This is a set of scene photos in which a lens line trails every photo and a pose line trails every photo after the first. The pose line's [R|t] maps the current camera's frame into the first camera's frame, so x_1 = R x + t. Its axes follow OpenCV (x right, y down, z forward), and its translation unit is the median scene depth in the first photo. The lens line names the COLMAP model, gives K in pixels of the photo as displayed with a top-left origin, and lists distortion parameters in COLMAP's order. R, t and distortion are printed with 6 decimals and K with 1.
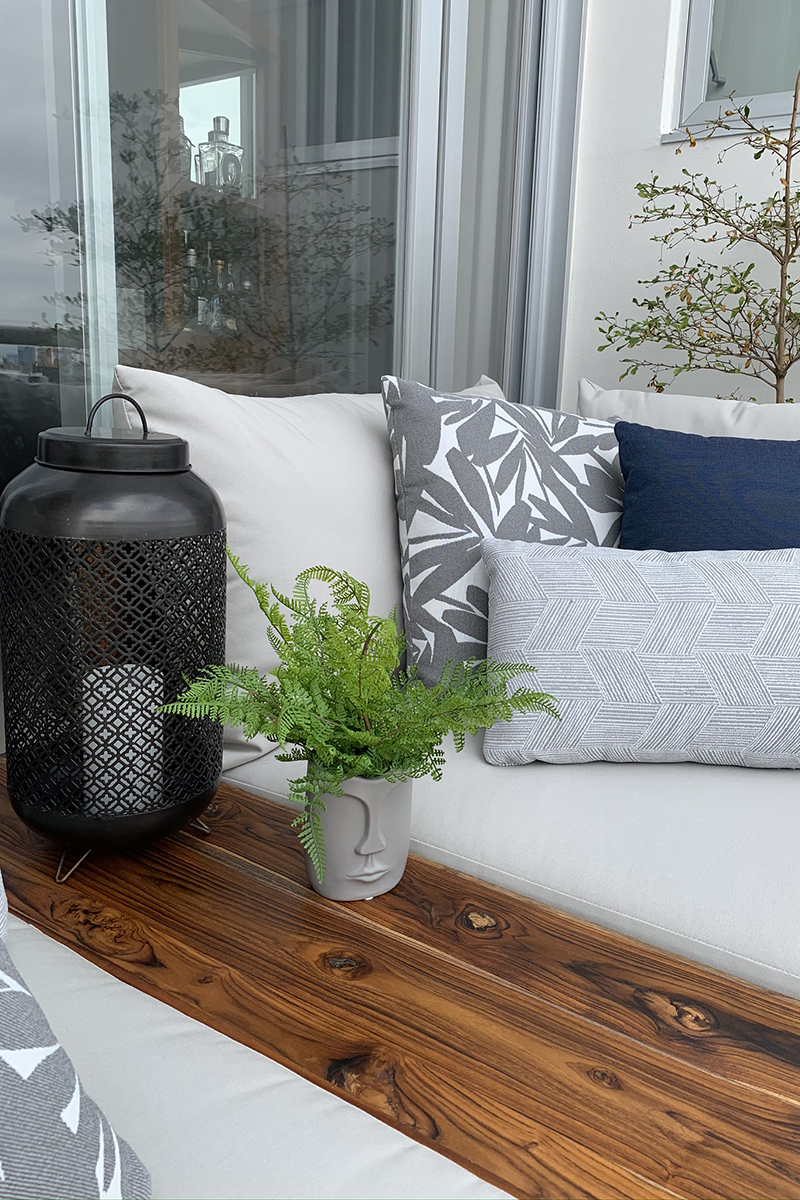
lens RADIAL K [[921.5, 0, 429.2], [0, 921.5, 575.6], [0, 0, 1]] dist [0.033325, -0.000263]
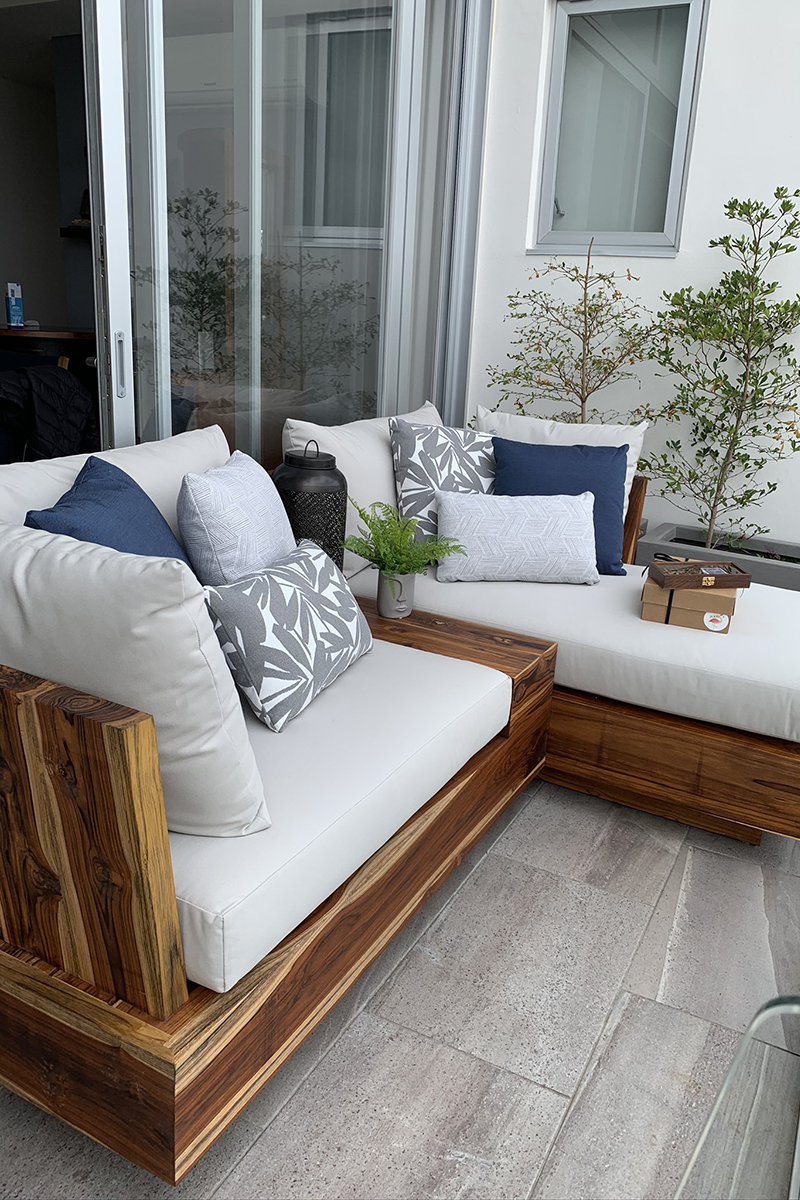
lens RADIAL K [[921.5, 0, 429.2], [0, 921.5, 575.6], [0, 0, 1]] dist [0.033325, -0.000263]
pose [[0.994798, -0.005899, 0.101695, -0.191203], [-0.000728, 0.997885, 0.065005, 0.023386], [-0.101864, -0.064741, 0.992689, -1.310912]]
